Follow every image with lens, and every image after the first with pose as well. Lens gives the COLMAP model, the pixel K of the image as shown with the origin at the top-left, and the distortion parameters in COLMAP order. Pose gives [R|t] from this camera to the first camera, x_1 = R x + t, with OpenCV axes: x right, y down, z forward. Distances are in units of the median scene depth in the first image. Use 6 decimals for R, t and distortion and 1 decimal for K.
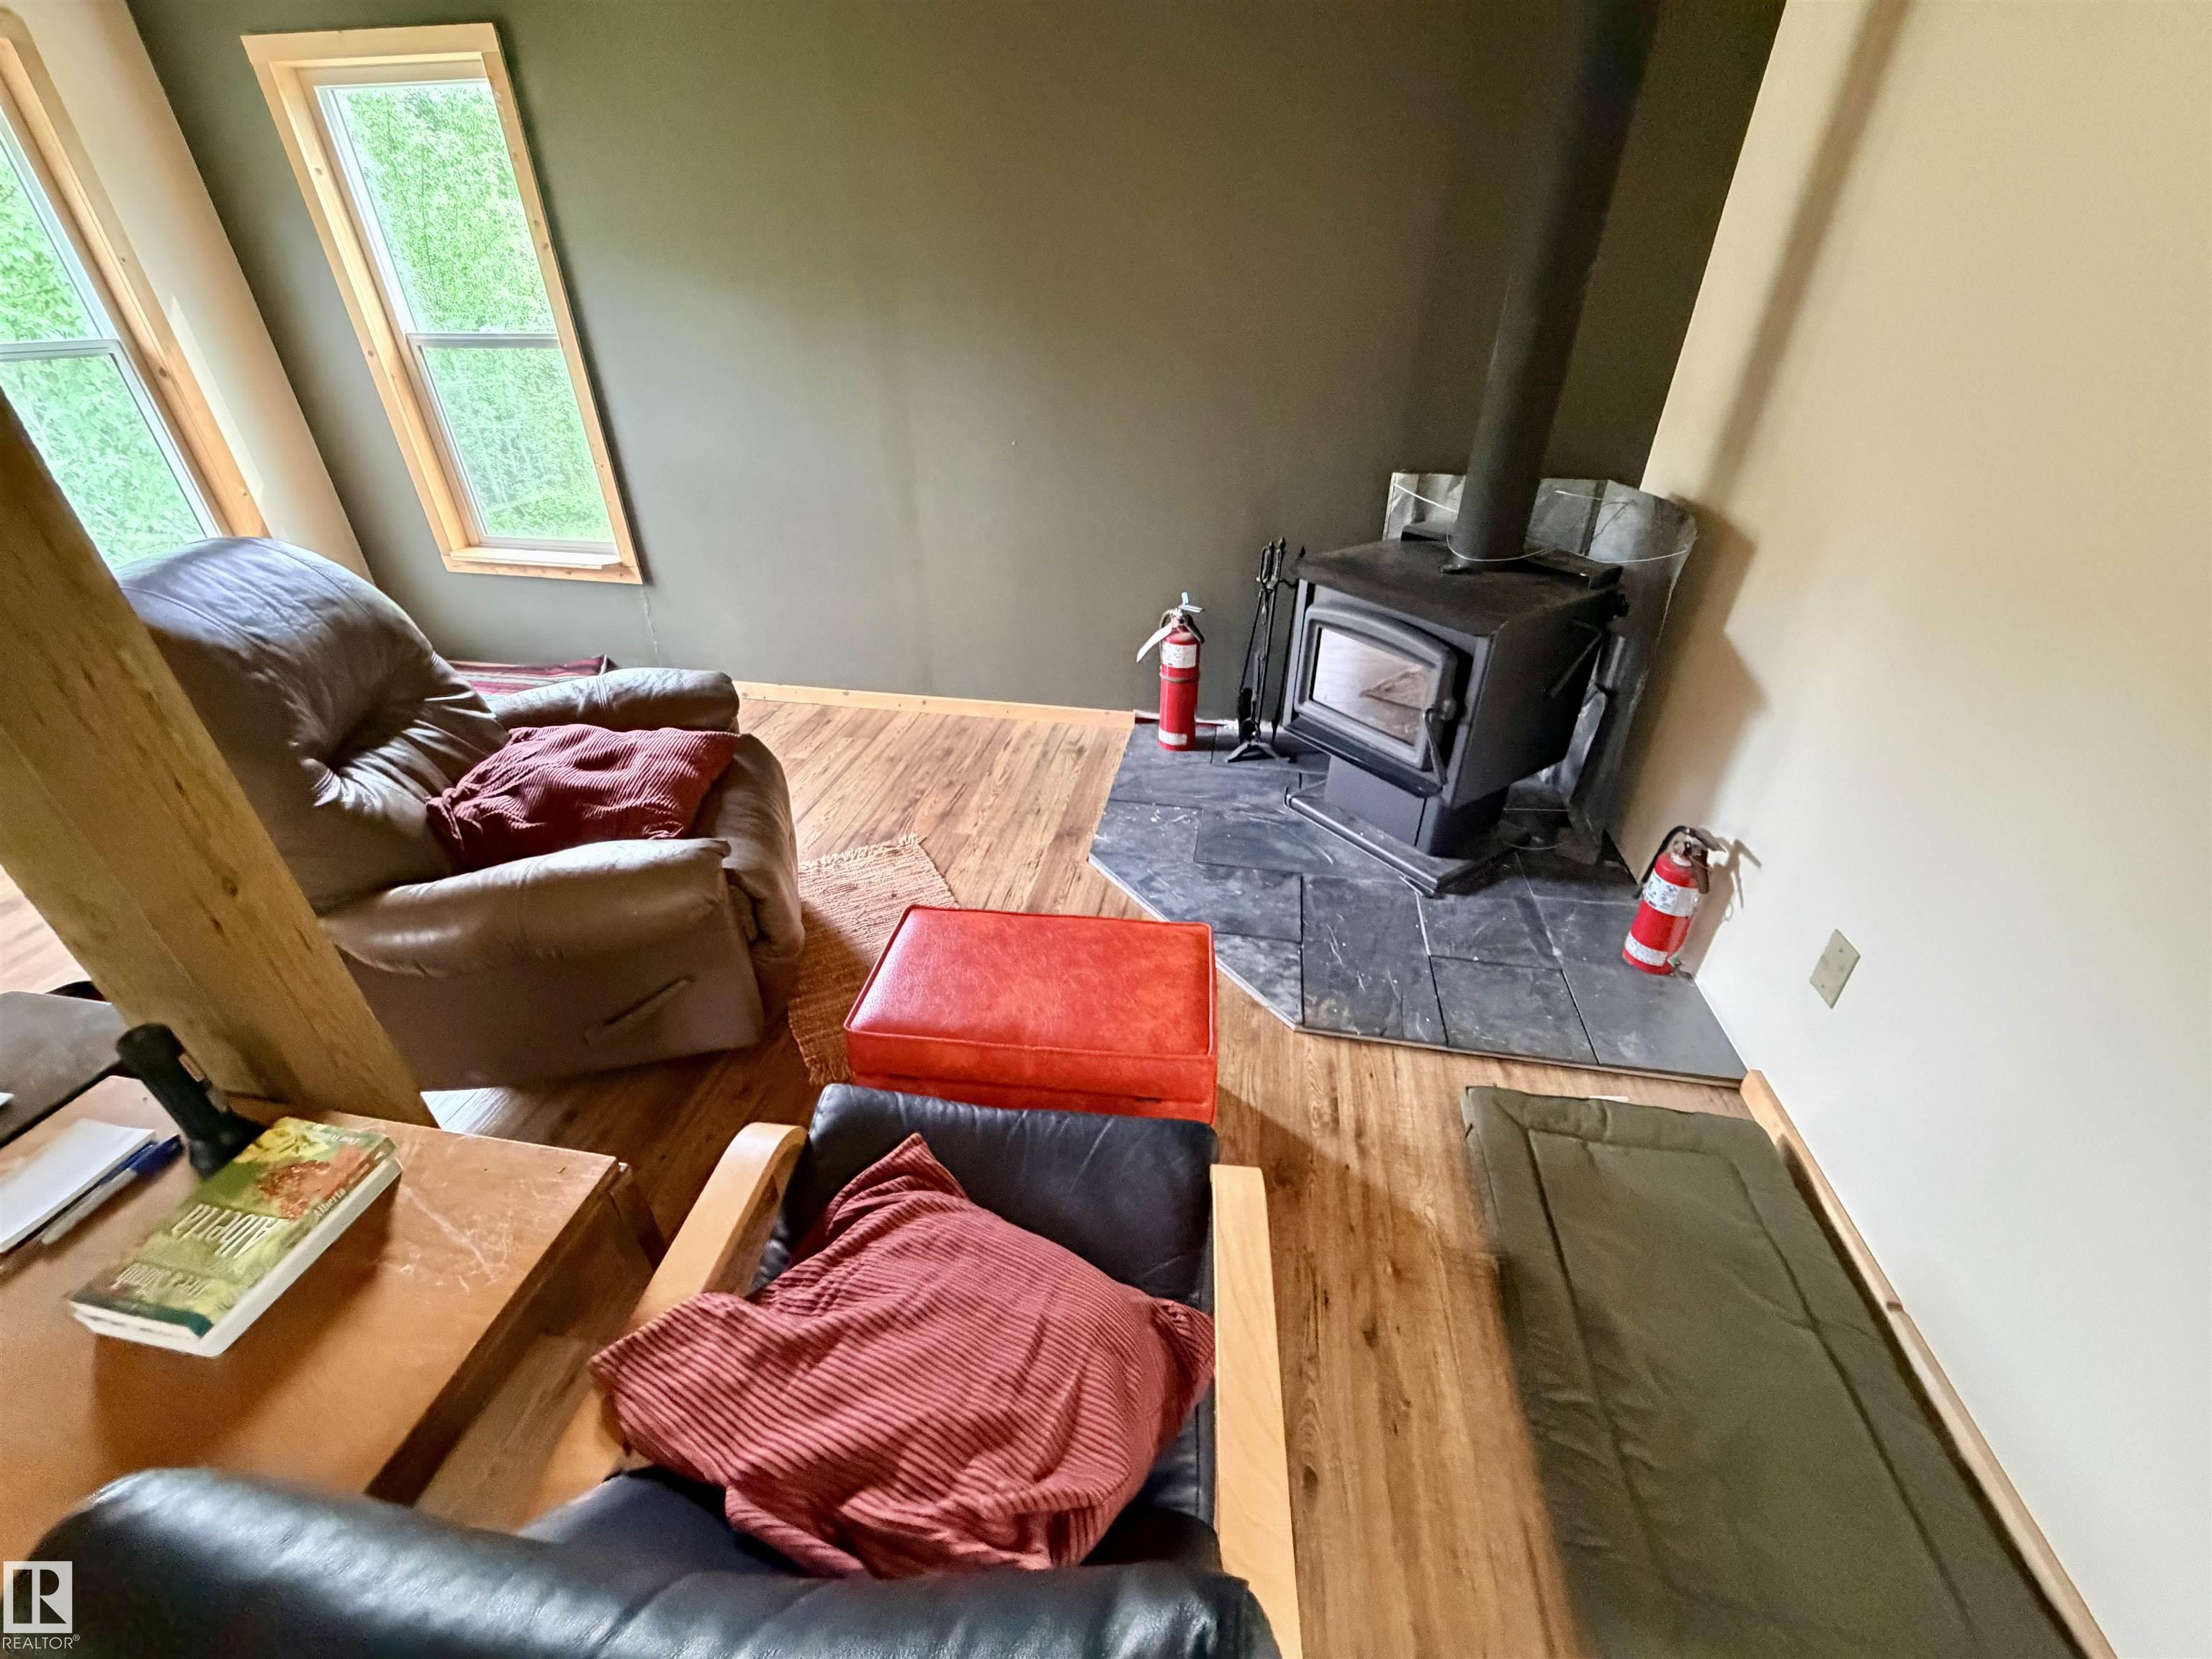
lens RADIAL K [[881.4, 0, 1098.5], [0, 881.4, 826.3], [0, 0, 1]] dist [-0.000472, -0.000087]
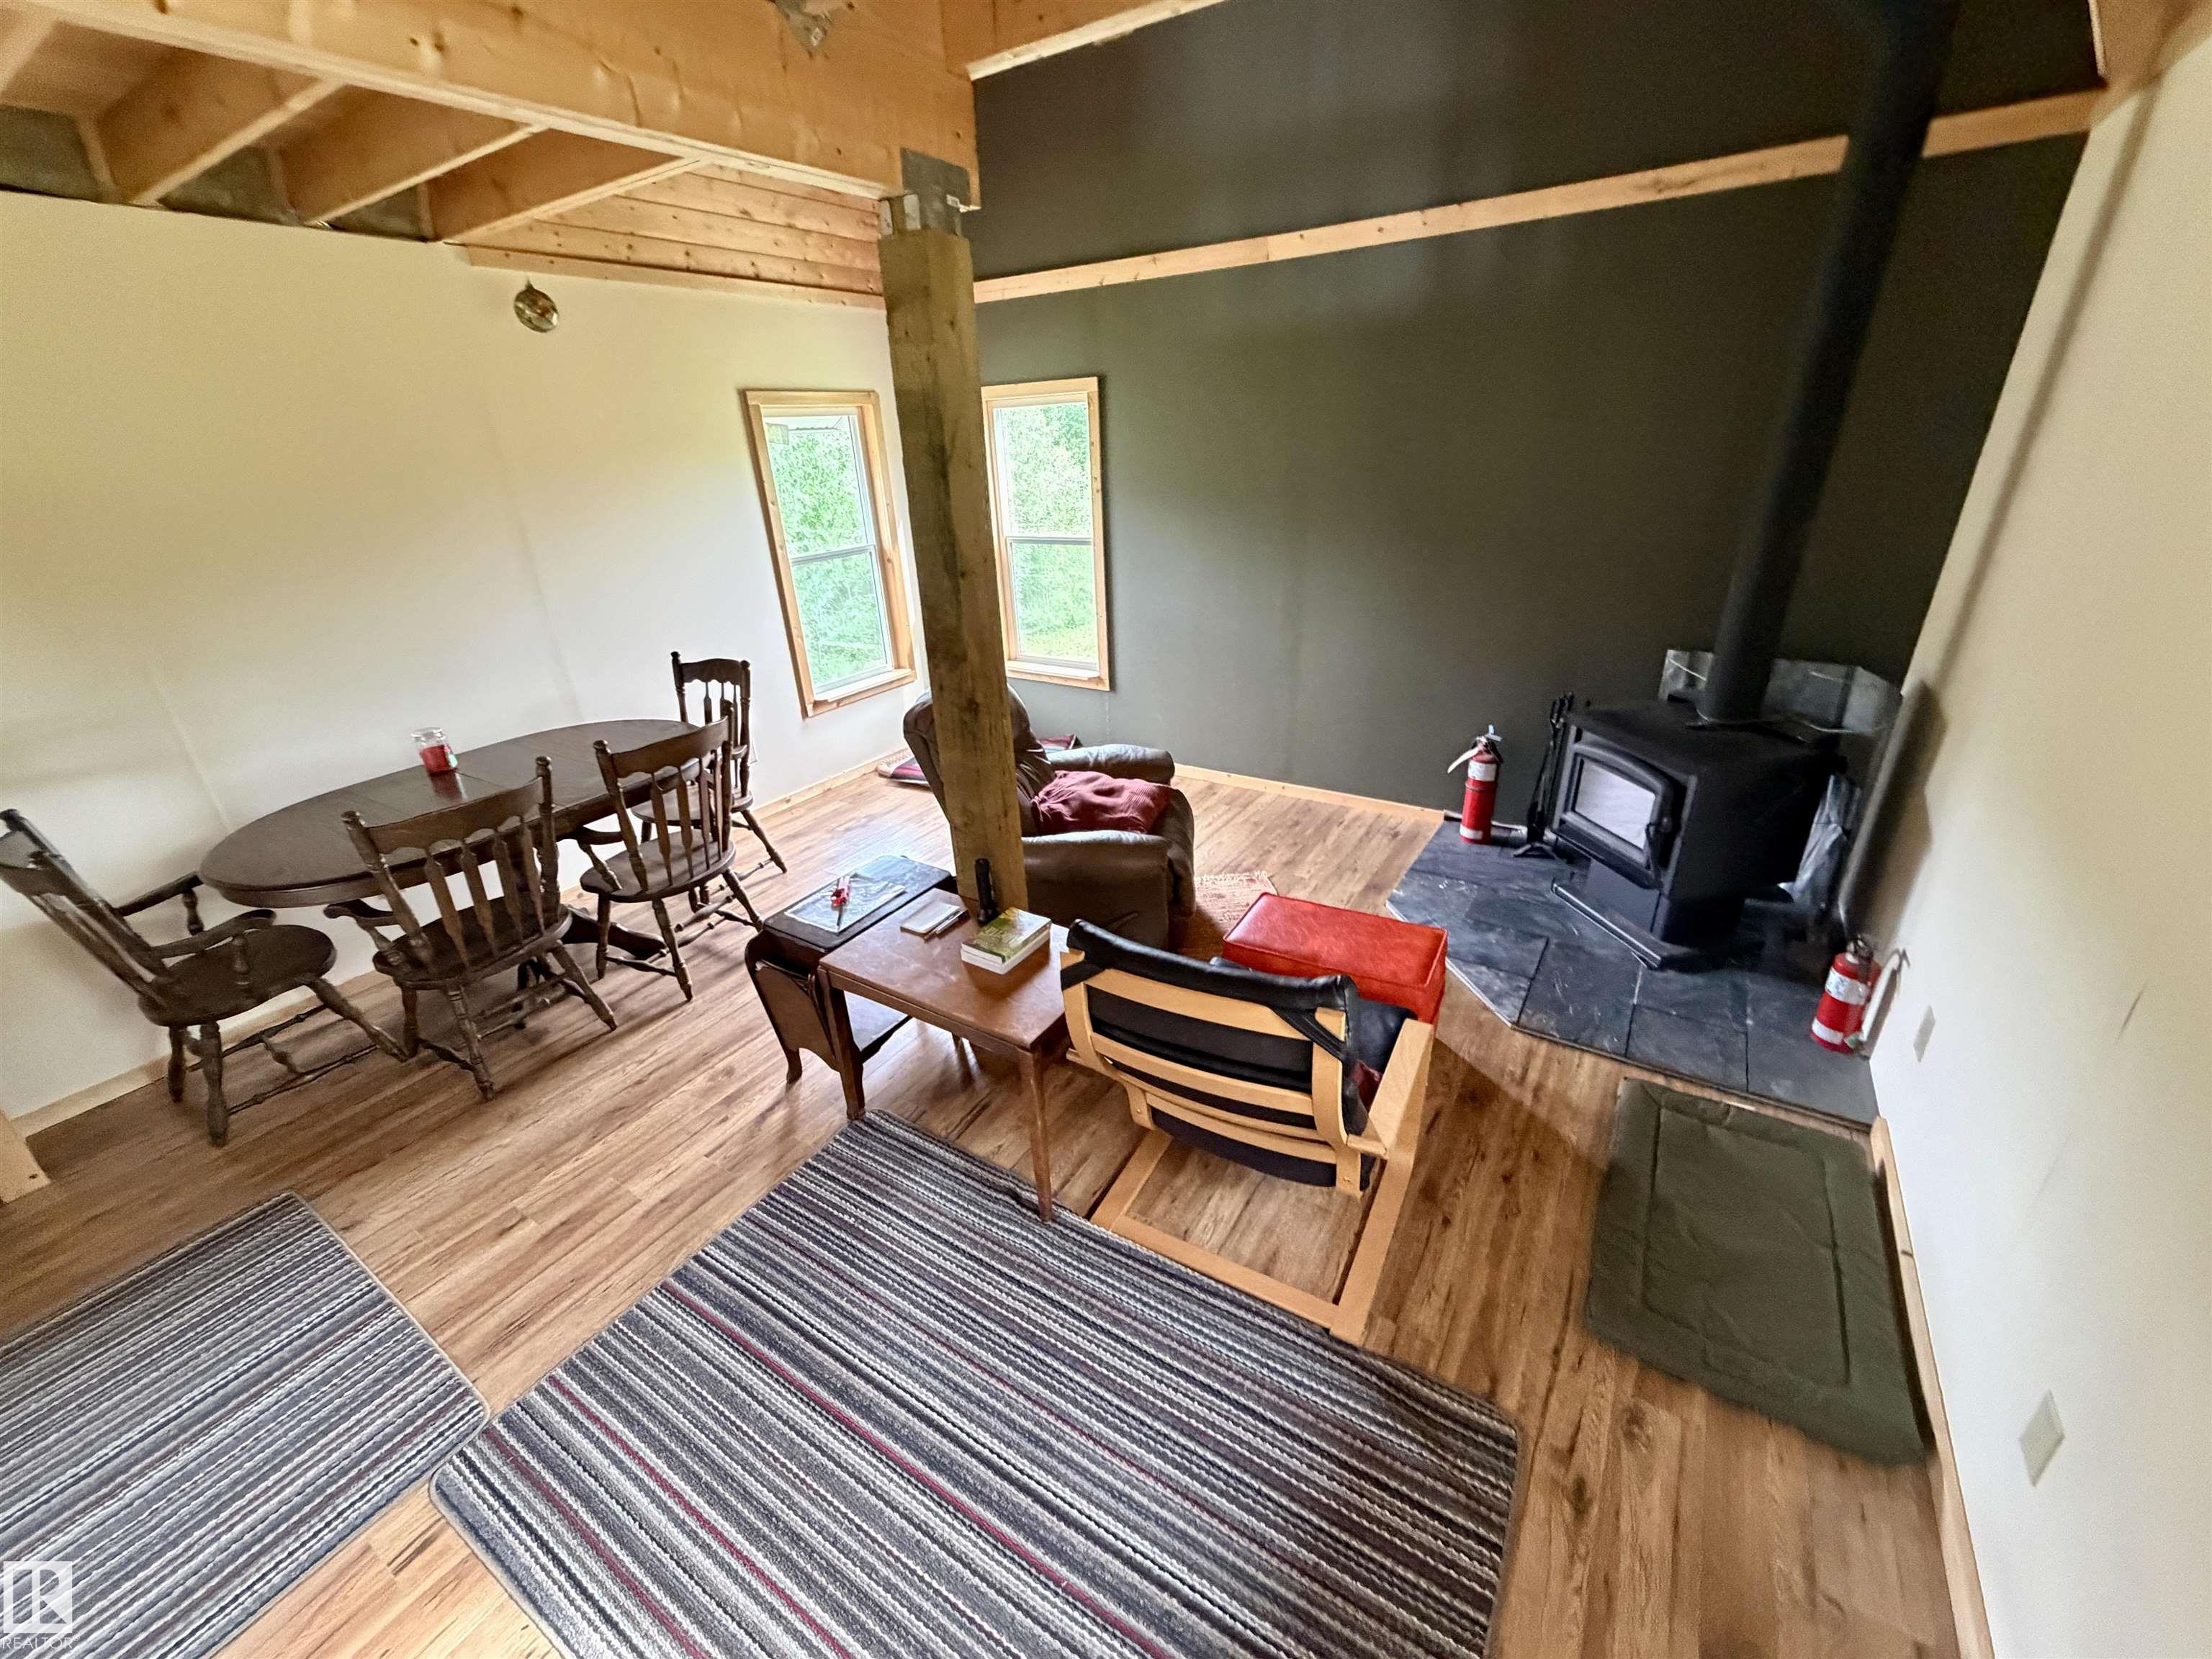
lens RADIAL K [[879.2, 0, 1099.5], [0, 879.2, 827.7], [0, 0, 1]] dist [0.000625, 0.000023]
pose [[0.919268, 0.123367, -0.373800, 0.090827], [-0.164858, 0.982985, -0.081010, 0.122939], [0.357446, 0.136094, 0.923965, -0.558760]]
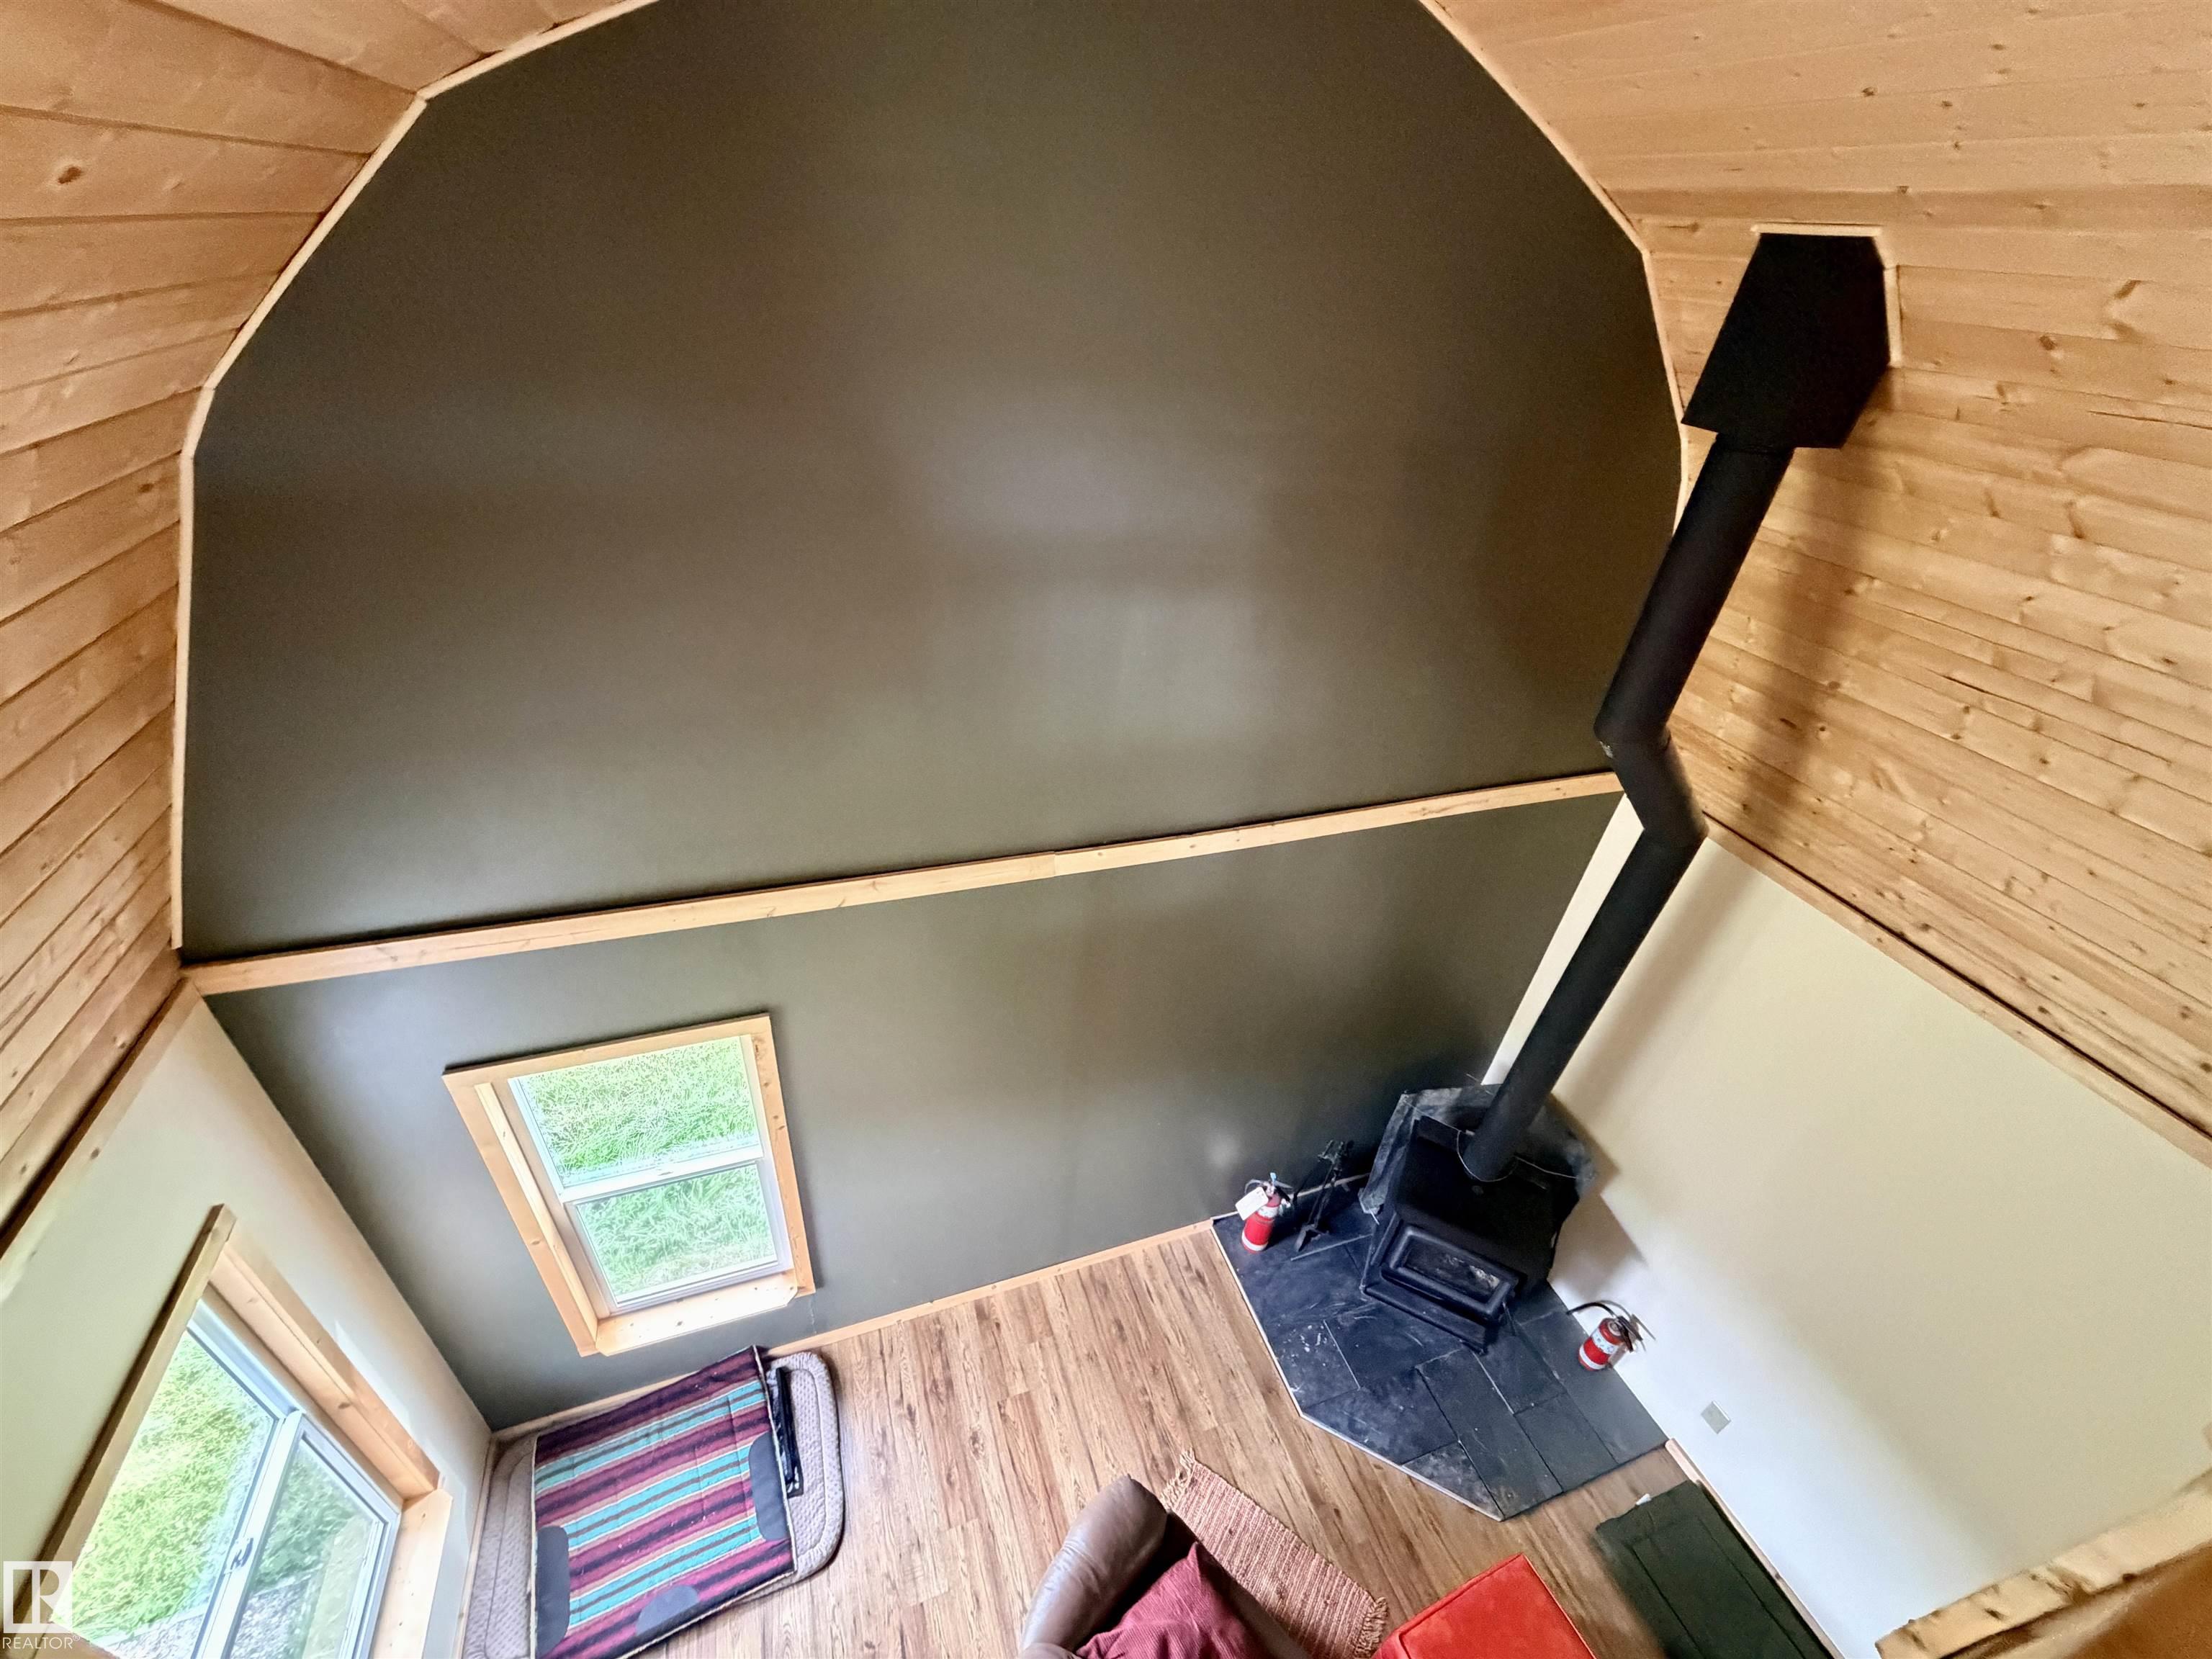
lens RADIAL K [[879.2, 0, 1099.5], [0, 879.2, 827.7], [0, 0, 1]] dist [0.000625, 0.000023]
pose [[0.862696, -0.219168, 0.455763, -0.894848], [0.187420, 0.975597, 0.114386, -1.362266], [-0.469711, -0.013261, 0.882721, -0.169364]]
